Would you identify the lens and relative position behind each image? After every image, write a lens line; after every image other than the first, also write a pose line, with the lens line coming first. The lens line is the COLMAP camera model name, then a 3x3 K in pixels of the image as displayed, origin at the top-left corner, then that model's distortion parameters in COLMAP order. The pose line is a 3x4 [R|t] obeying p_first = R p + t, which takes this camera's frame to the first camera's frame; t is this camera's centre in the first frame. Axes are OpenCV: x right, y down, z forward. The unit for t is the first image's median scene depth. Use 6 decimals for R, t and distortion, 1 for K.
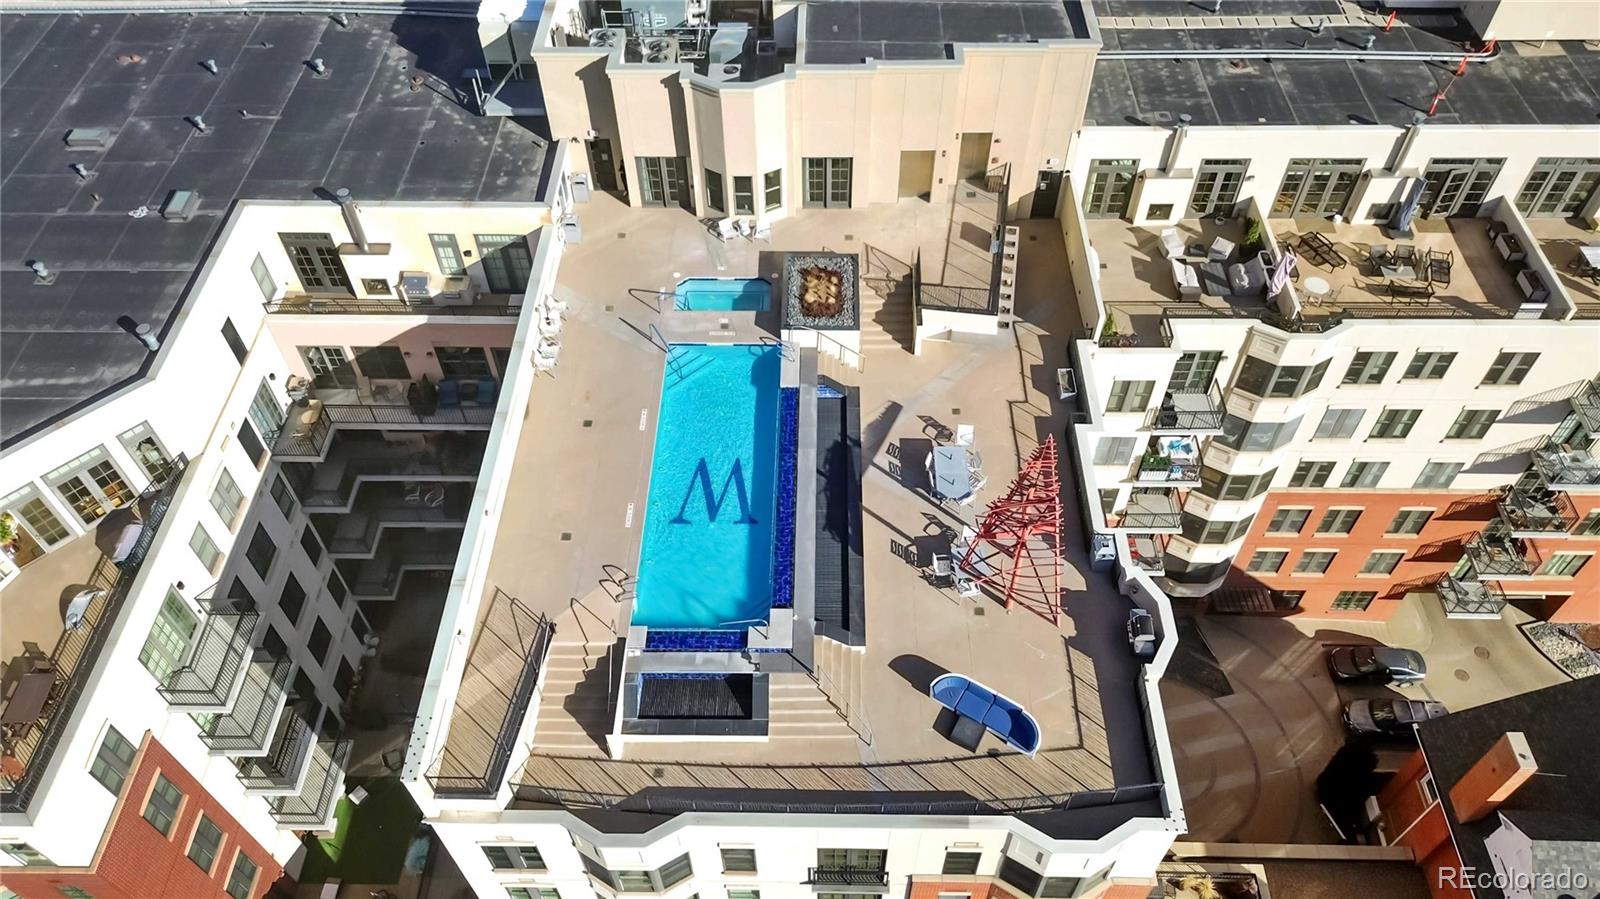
lens RADIAL K [[1127.3, 0, 800.0], [0, 1127.3, 449.5], [0, 0, 1]] dist [0.002571, -0.003168]
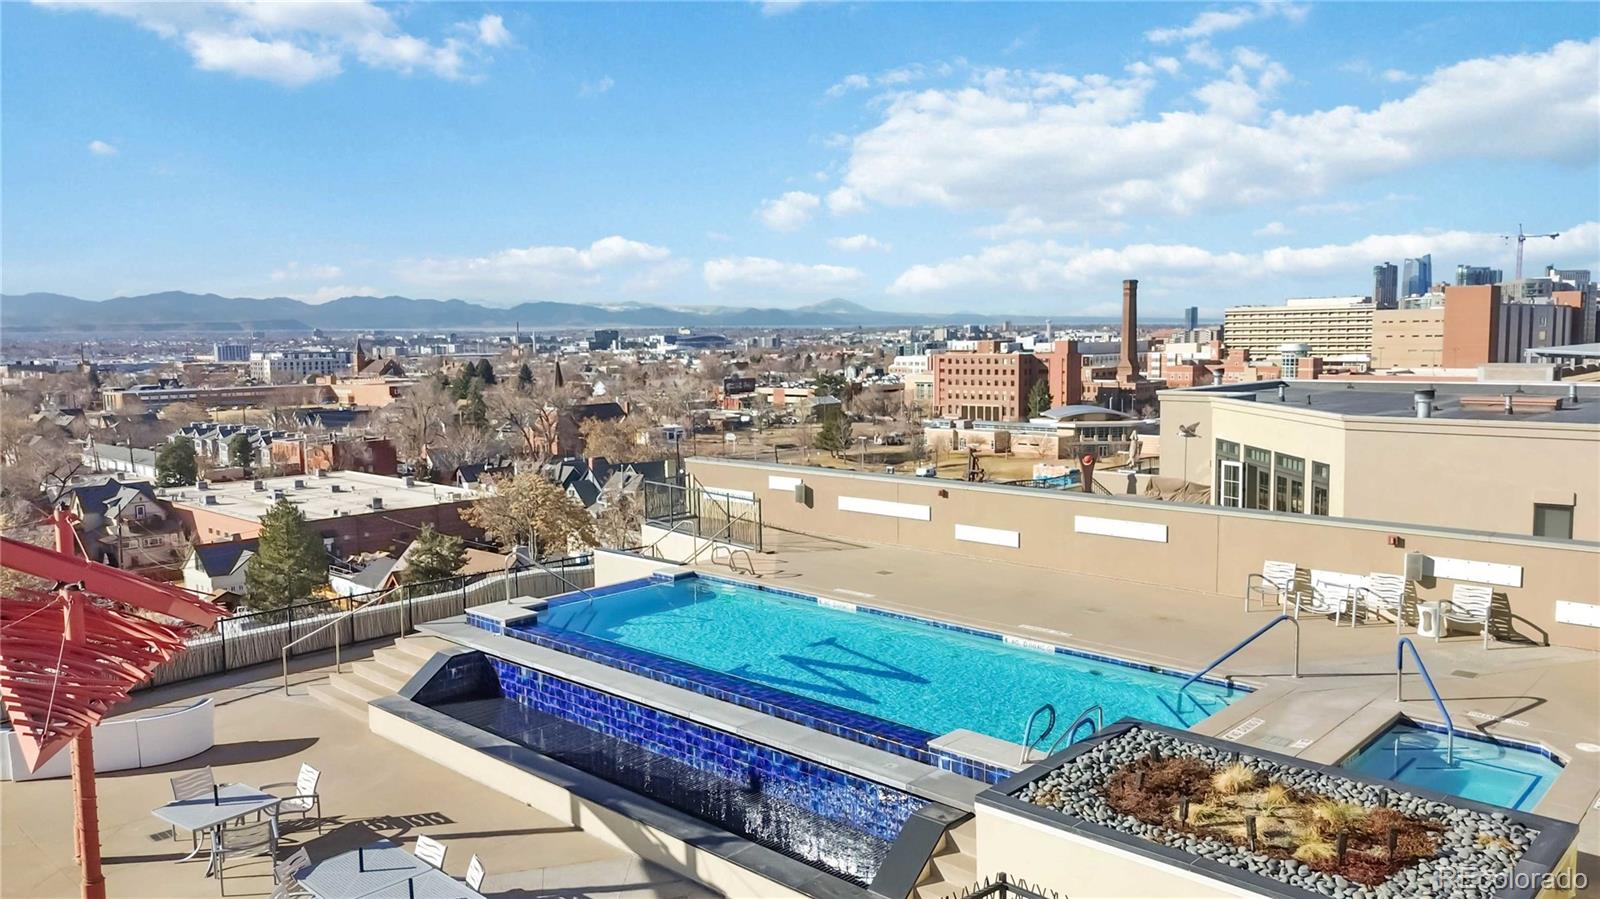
lens RADIAL K [[1118.9, 0, 795.4], [0, 1118.9, 449.9], [0, 0, 1]] dist [0.008891, -0.004293]
pose [[-0.680274, 0.083210, -0.728219, 0.249156], [-0.554959, 0.590543, 0.585900, -0.259777], [0.478798, 0.802705, -0.355553, 0.961997]]
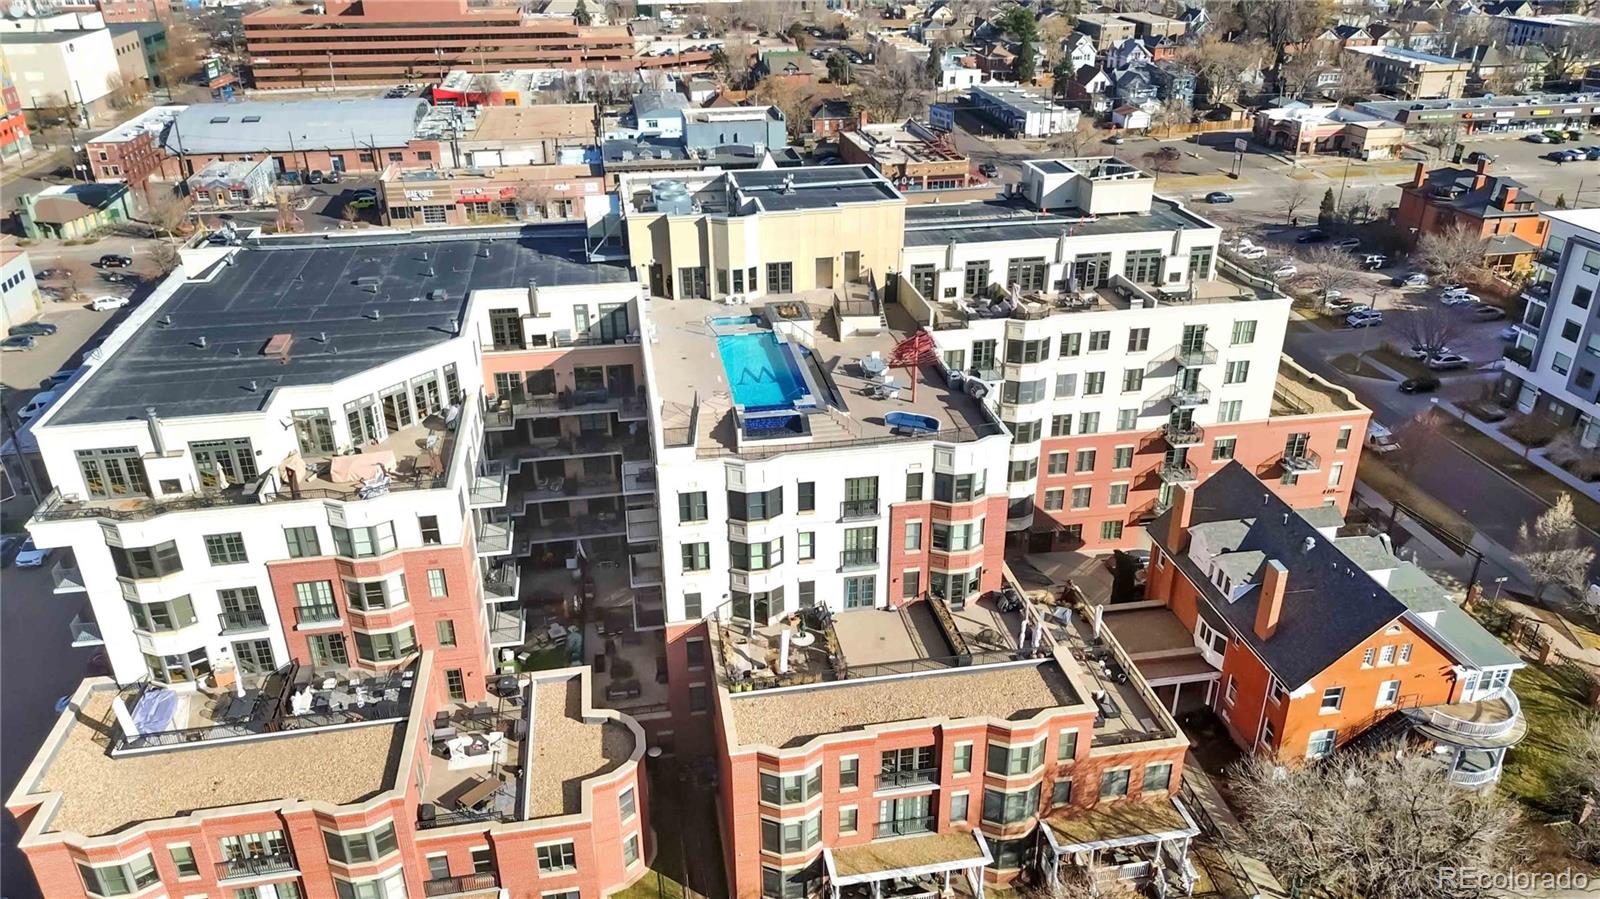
lens RADIAL K [[1087.0, 0, 800.0], [0, 1087.0, 449.5], [0, 0, 1]] dist [0.008653, -0.004886]
pose [[0.982032, -0.080160, 0.170844, -0.290619], [0.141477, 0.911844, -0.385389, 0.772701], [-0.124890, 0.402634, 0.906801, -0.574293]]
